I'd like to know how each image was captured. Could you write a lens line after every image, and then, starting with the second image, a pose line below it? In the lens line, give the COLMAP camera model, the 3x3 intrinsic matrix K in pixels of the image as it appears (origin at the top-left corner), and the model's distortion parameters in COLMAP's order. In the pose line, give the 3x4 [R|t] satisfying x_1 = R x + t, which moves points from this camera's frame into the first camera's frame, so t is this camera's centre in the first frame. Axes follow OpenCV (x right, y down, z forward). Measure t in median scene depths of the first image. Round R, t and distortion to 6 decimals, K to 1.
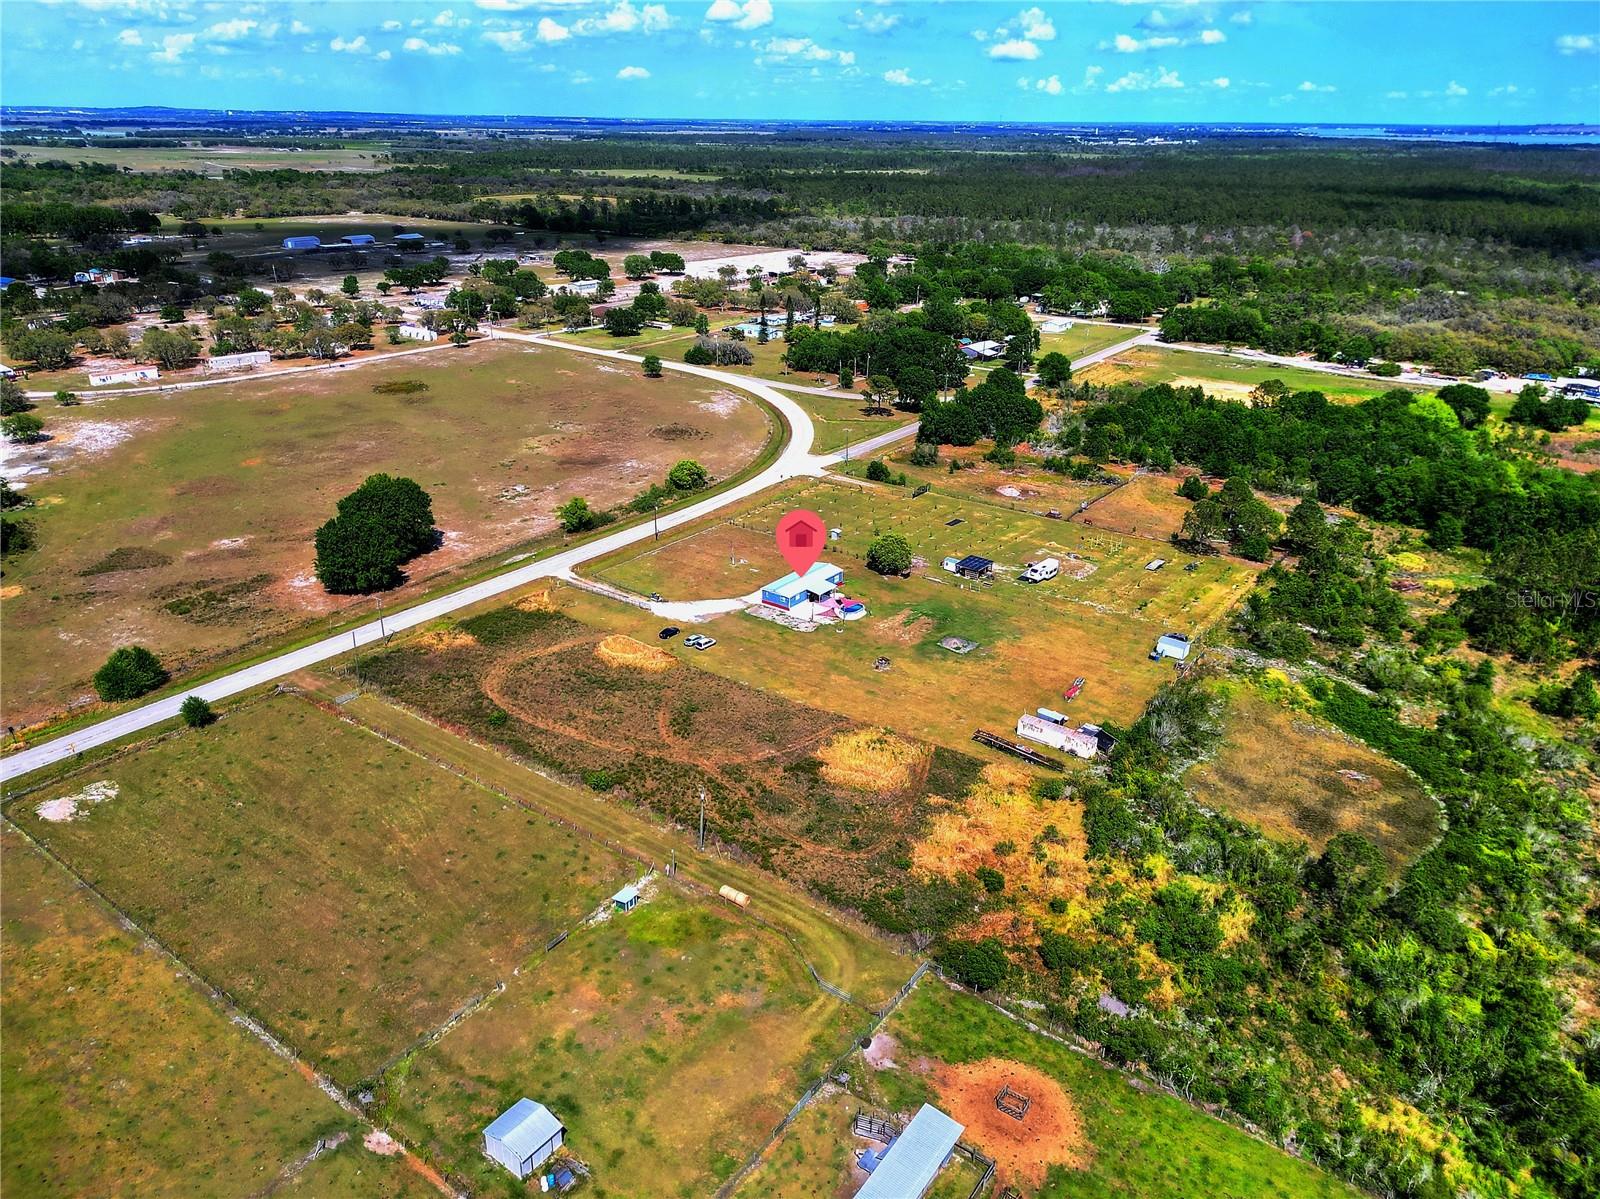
lens RADIAL K [[1122.4, 0, 796.7], [0, 1122.4, 598.2], [0, 0, 1]] dist [0.057780, -0.053529]
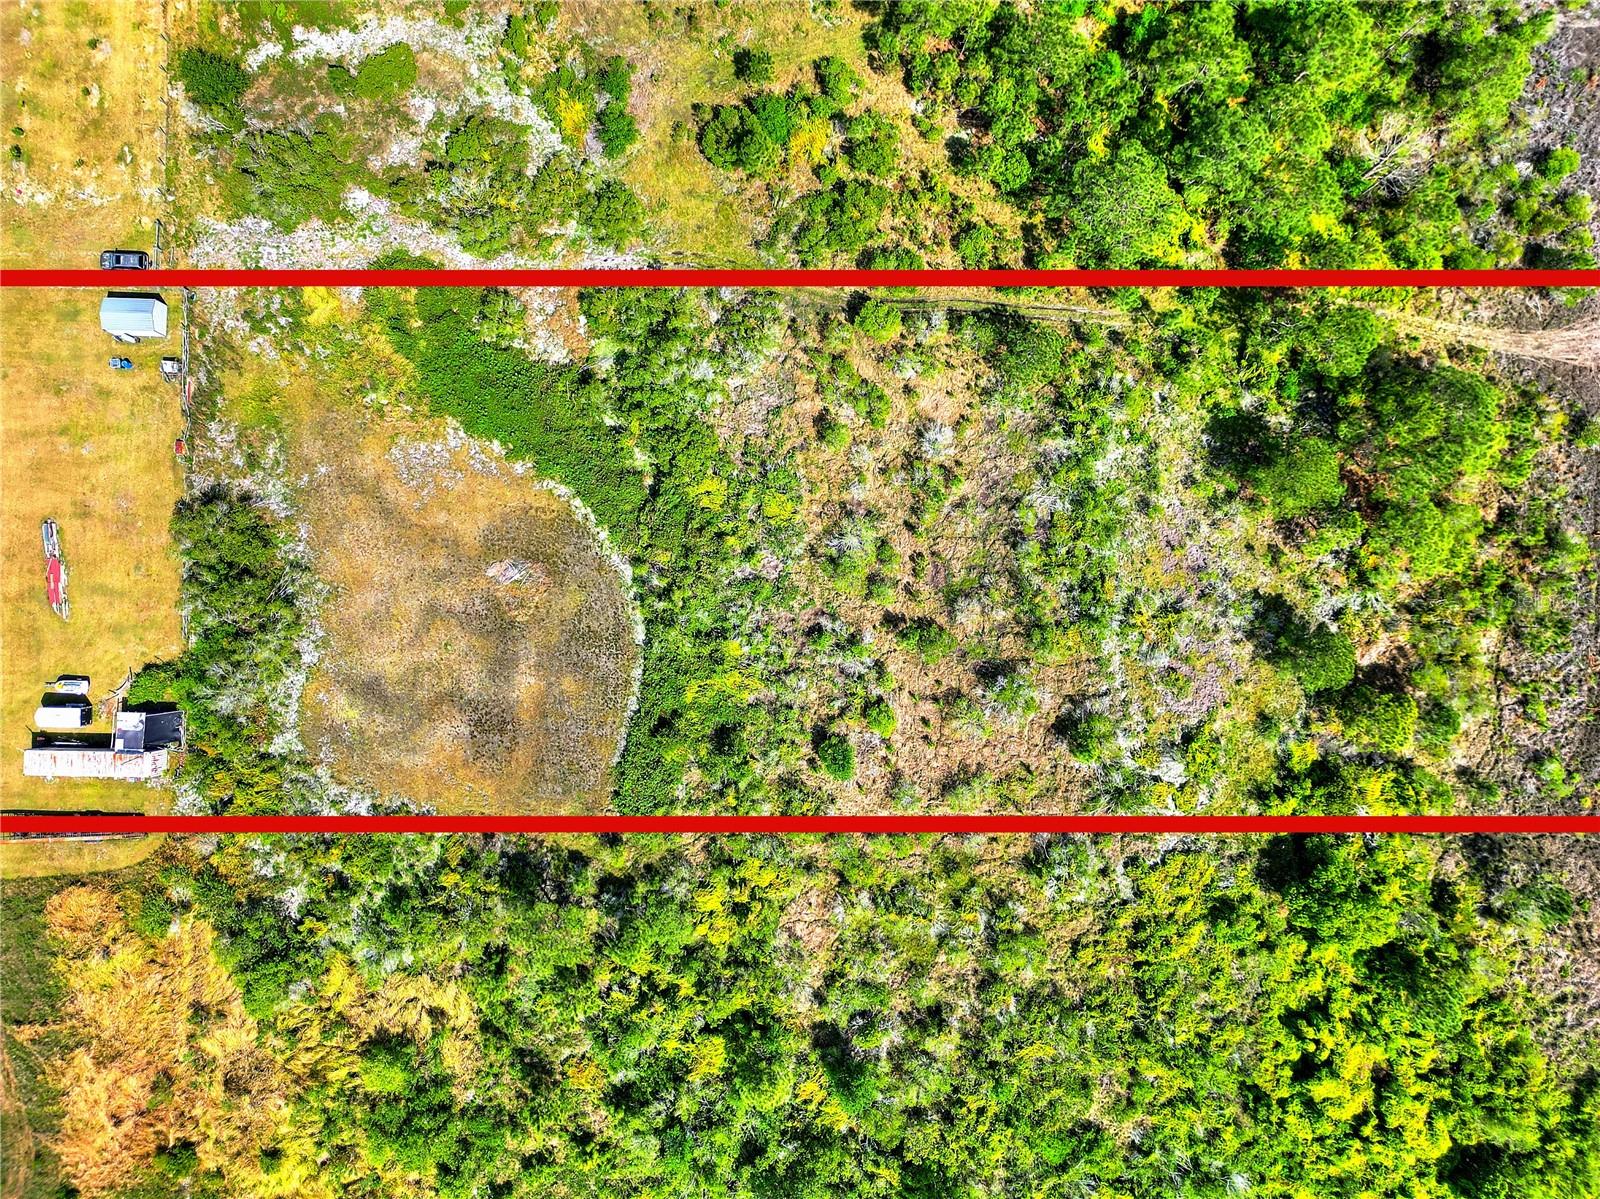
lens RADIAL K [[1122.4, 0, 796.7], [0, 1122.4, 598.2], [0, 0, 1]] dist [0.057780, -0.053529]
pose [[0.808480, -0.588518, -0.002799, 0.470635], [0.235067, 0.318558, 0.918294, -0.305283], [-0.539541, -0.743080, 0.395889, 0.485854]]
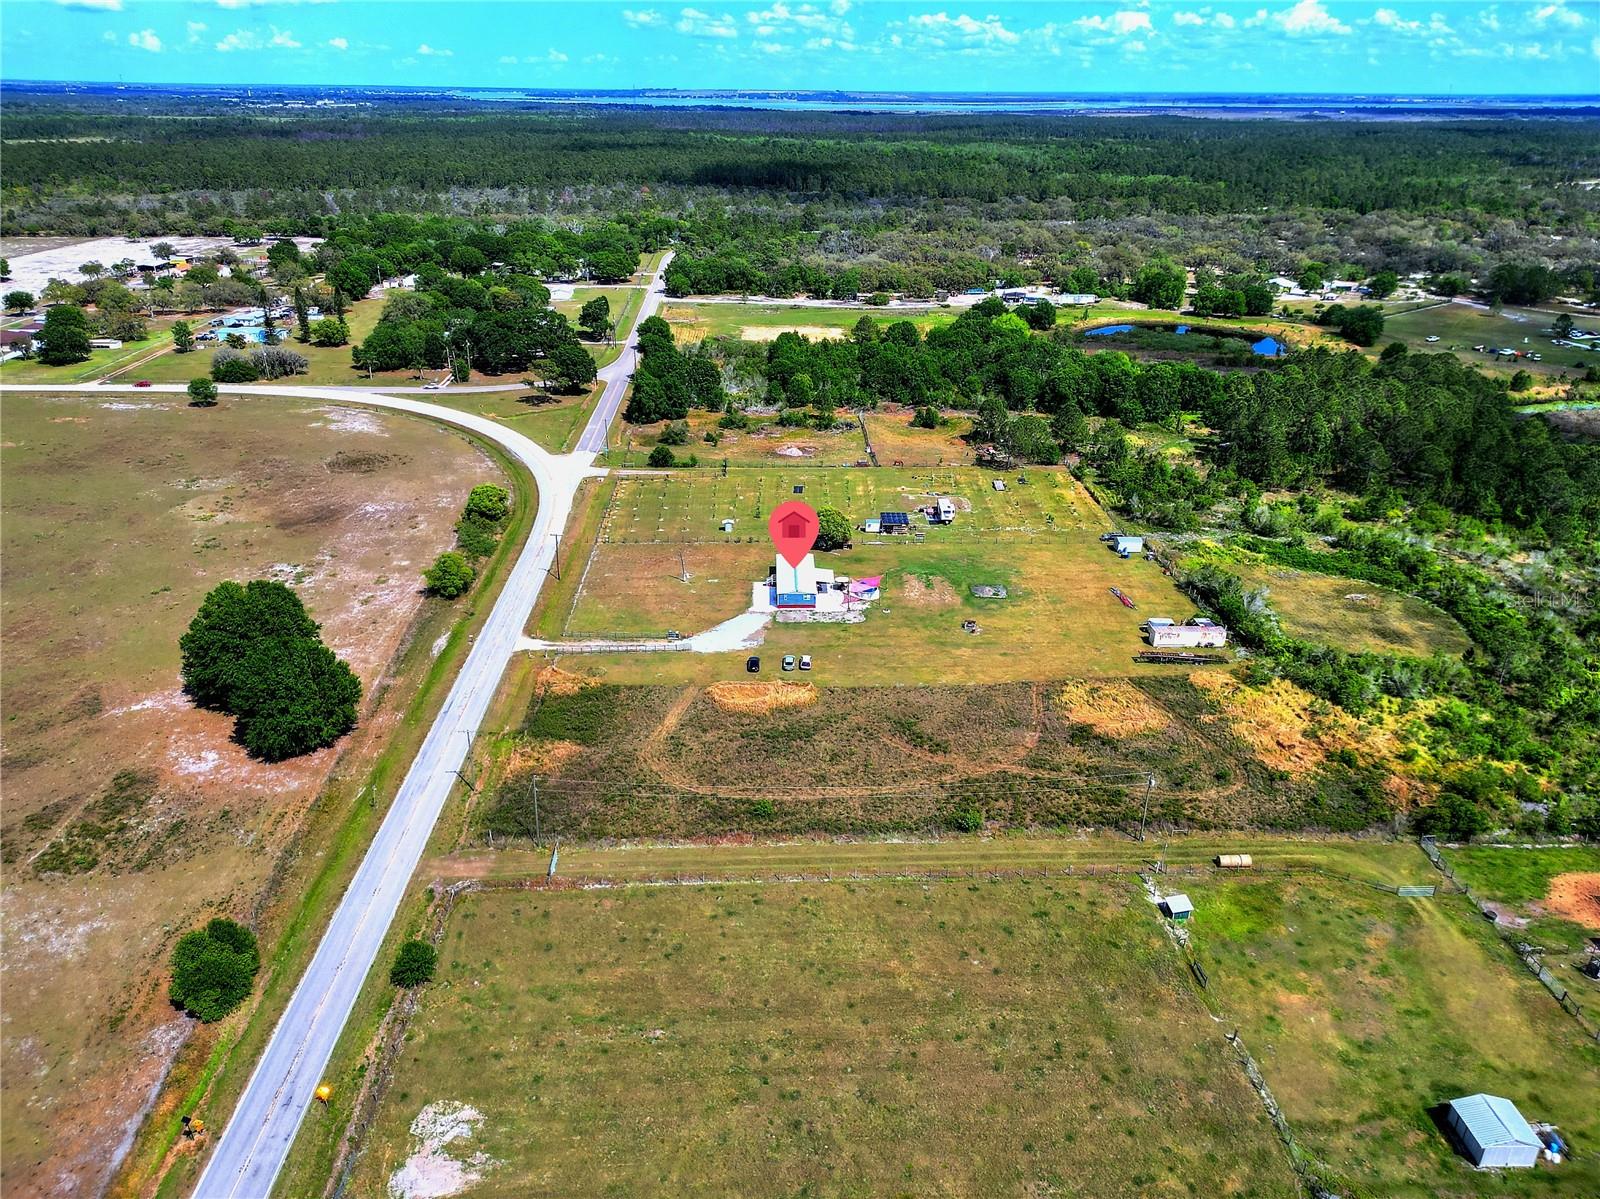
lens RADIAL K [[1122.4, 0, 796.7], [0, 1122.4, 598.2], [0, 0, 1]] dist [0.057780, -0.053529]
pose [[0.780362, -0.260511, 0.568480, -0.537166], [0.244940, 0.963789, 0.105433, -0.096524], [-0.575361, 0.056968, 0.815913, 0.252698]]
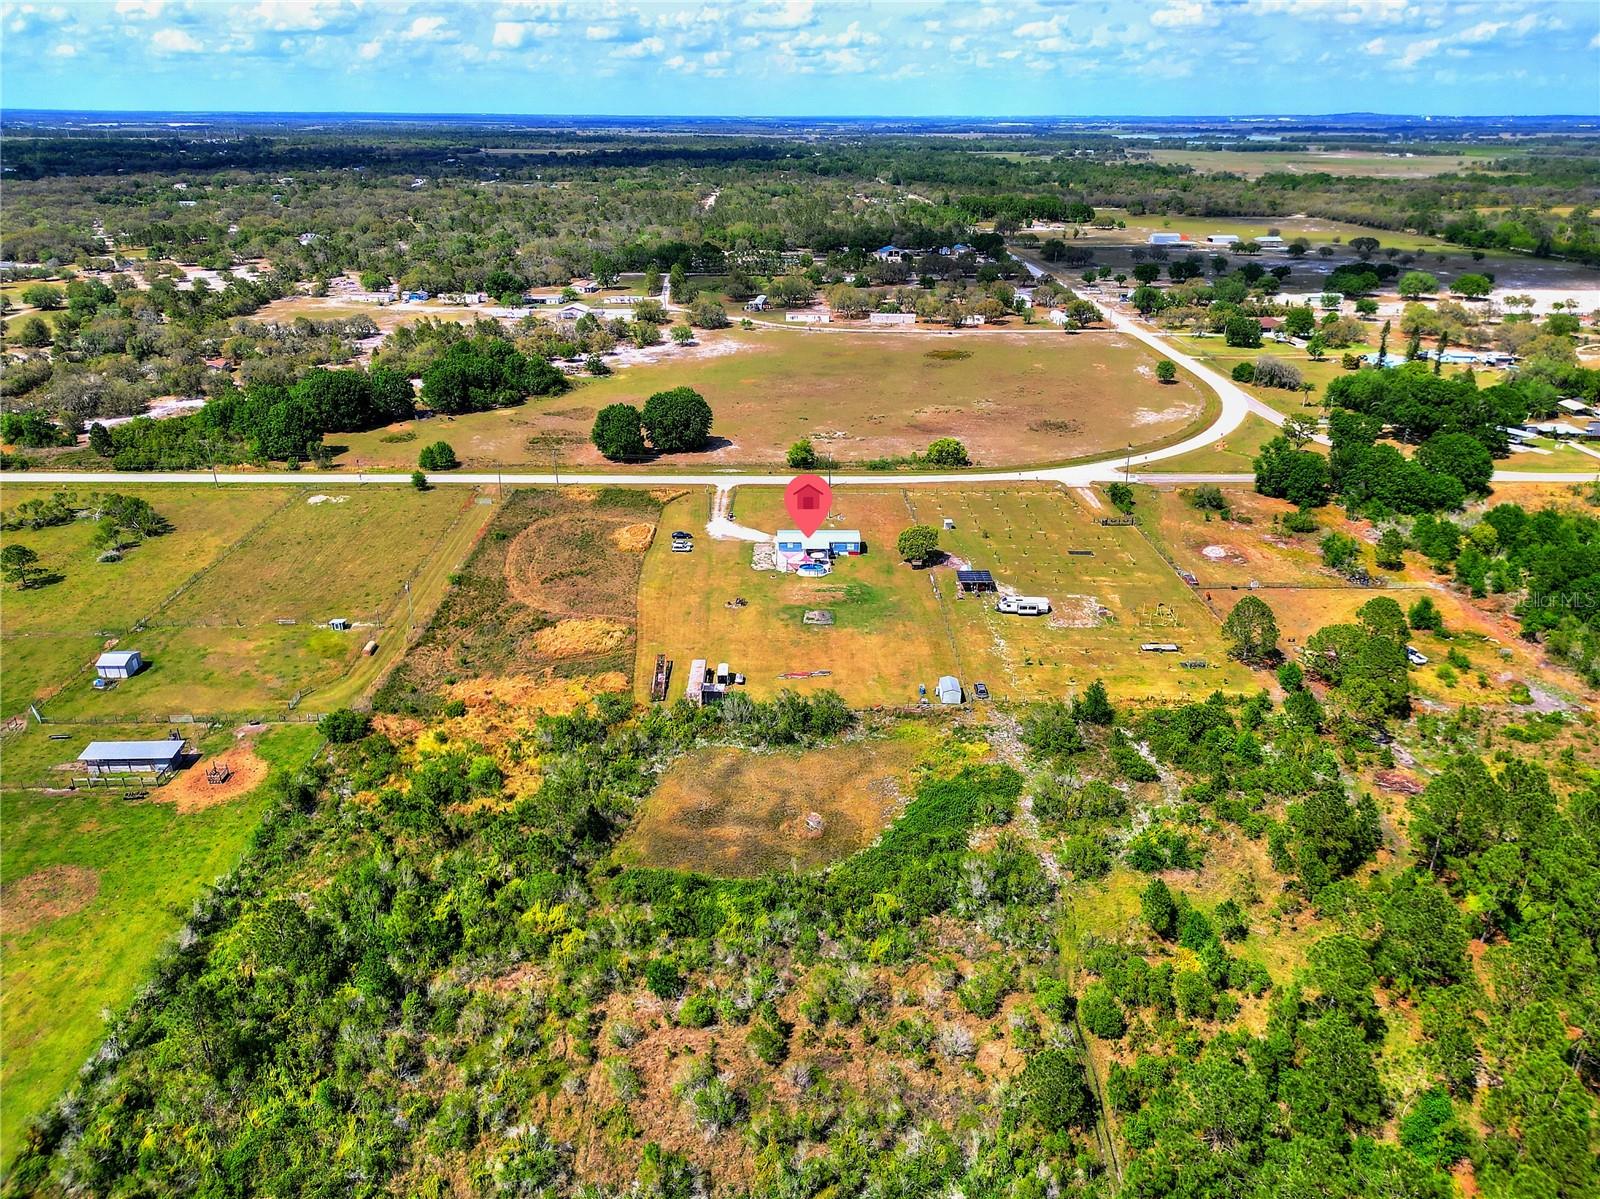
lens RADIAL K [[1122.4, 0, 796.7], [0, 1122.4, 598.2], [0, 0, 1]] dist [0.057780, -0.053529]
pose [[0.610251, 0.303944, -0.731581, 0.838322], [-0.307045, 0.942034, 0.135257, -0.104175], [0.730285, 0.142088, 0.668202, 0.263487]]
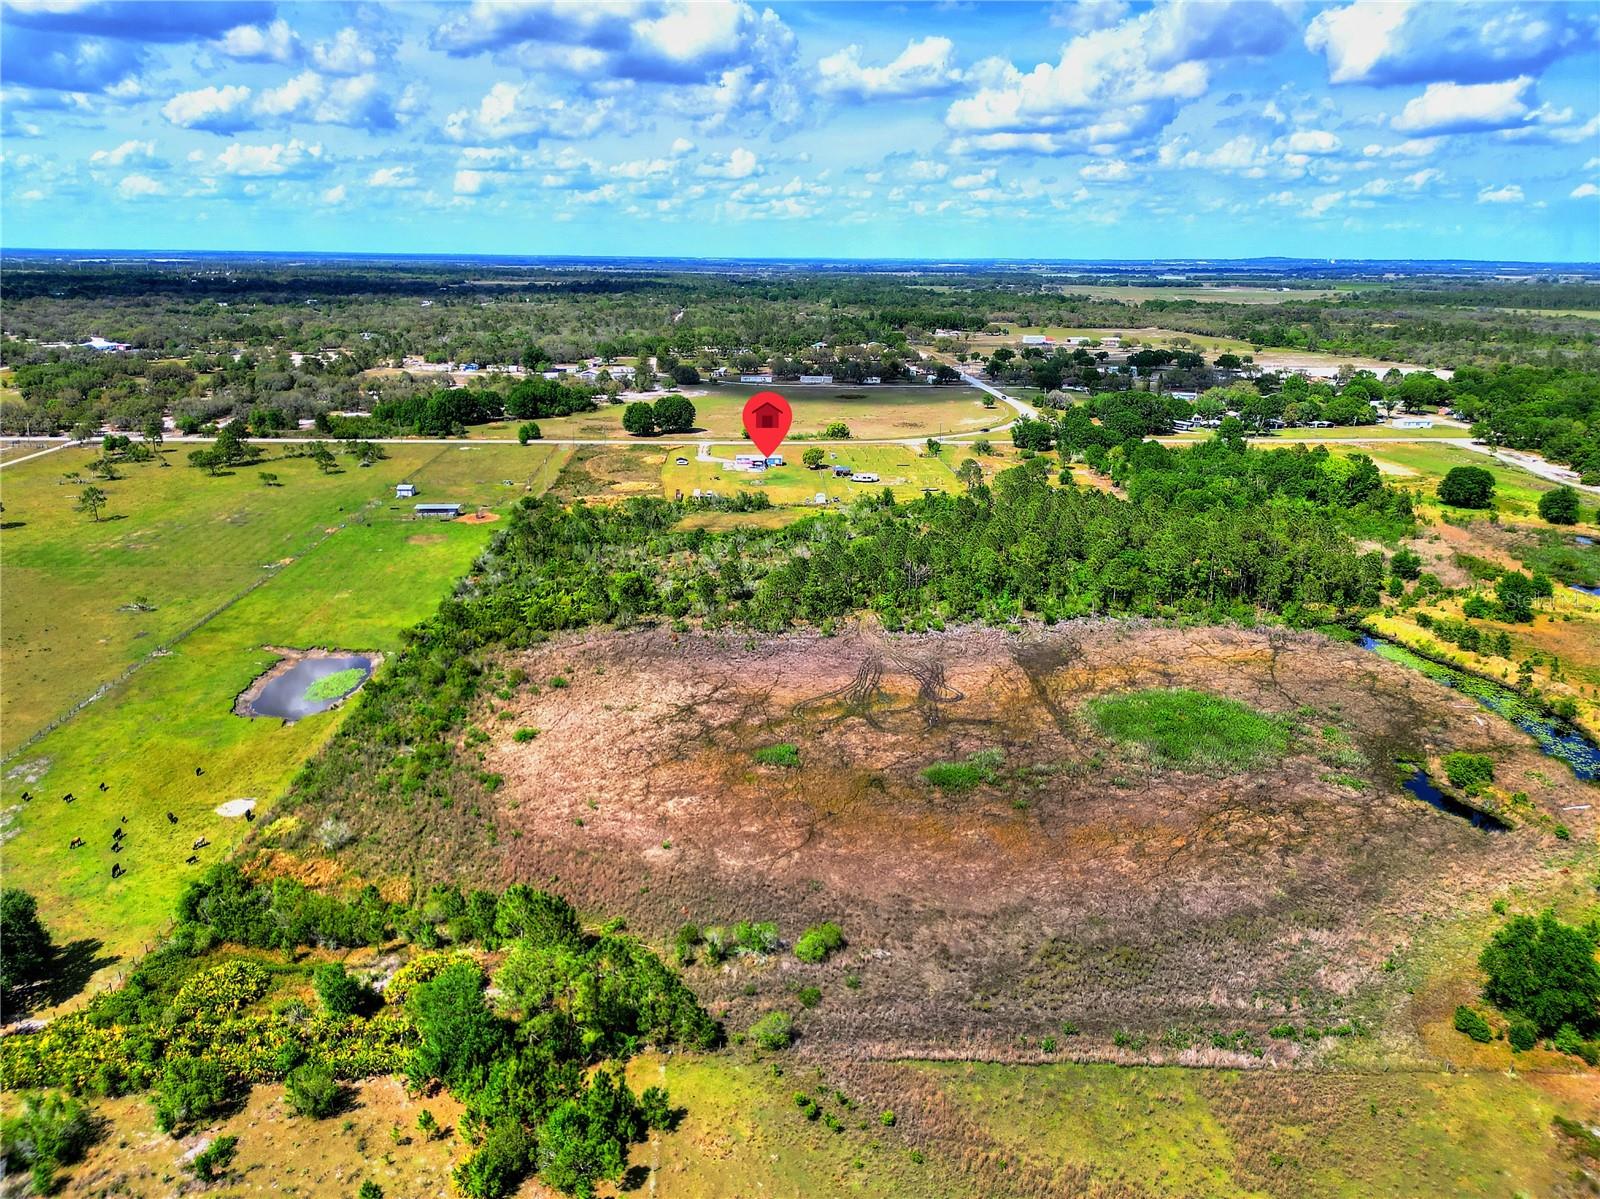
lens RADIAL K [[1122.4, 0, 796.7], [0, 1122.4, 598.2], [0, 0, 1]] dist [0.057780, -0.053529]
pose [[0.640362, 0.218114, -0.736453, 1.673275], [-0.302151, 0.953060, 0.019539, 0.192193], [0.706145, 0.210008, 0.676207, -0.293705]]
